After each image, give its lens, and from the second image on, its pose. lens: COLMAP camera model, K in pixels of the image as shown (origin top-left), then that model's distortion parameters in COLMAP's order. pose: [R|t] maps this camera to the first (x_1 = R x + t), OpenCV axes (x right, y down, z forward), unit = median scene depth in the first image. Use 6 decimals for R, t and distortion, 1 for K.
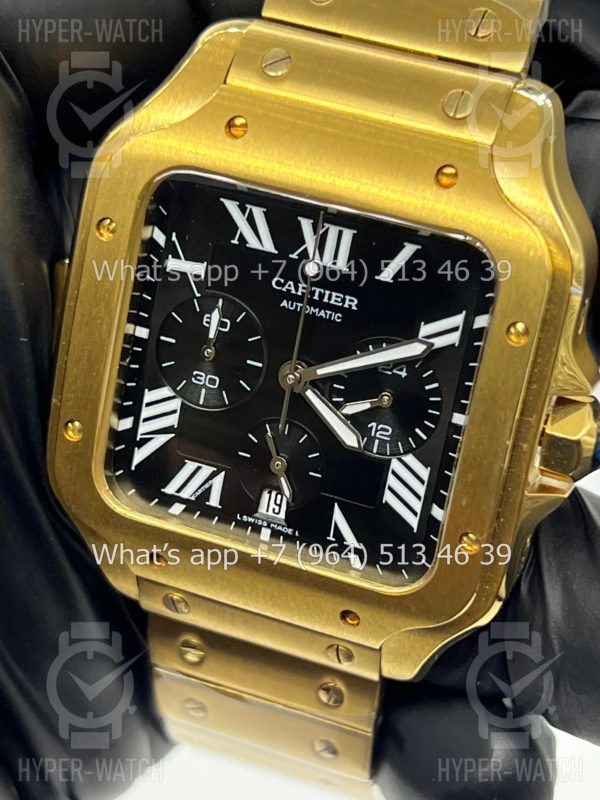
lens RADIAL K [[1871.2, 0, 309.9], [0, 1871.2, 397.0], [0, 0, 1]] dist [0.328222, 0.221495]
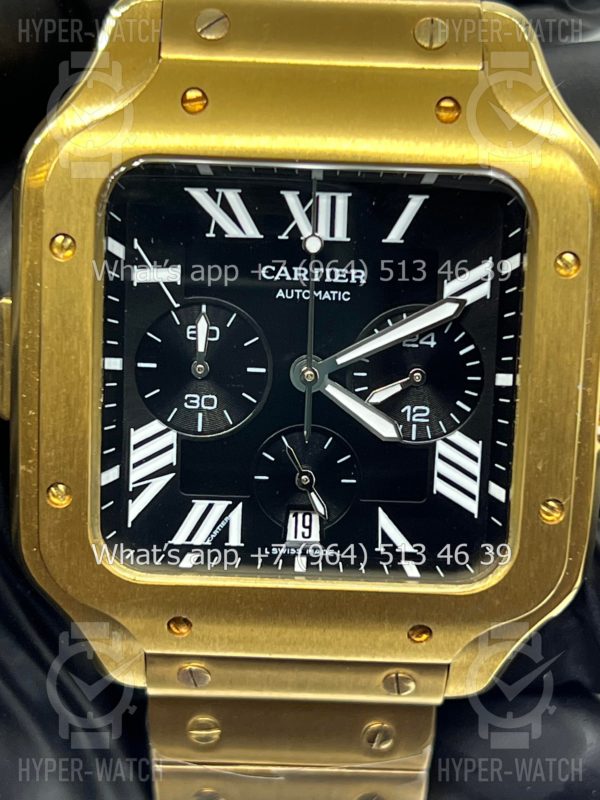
lens RADIAL K [[1871.2, 0, 309.9], [0, 1871.2, 397.0], [0, 0, 1]] dist [0.328222, 0.221495]
pose [[0.941873, -0.203047, 0.267669, -0.243267], [0.219823, 0.974949, -0.033943, 0.029391], [-0.254071, 0.090810, 0.962913, 0.163732]]
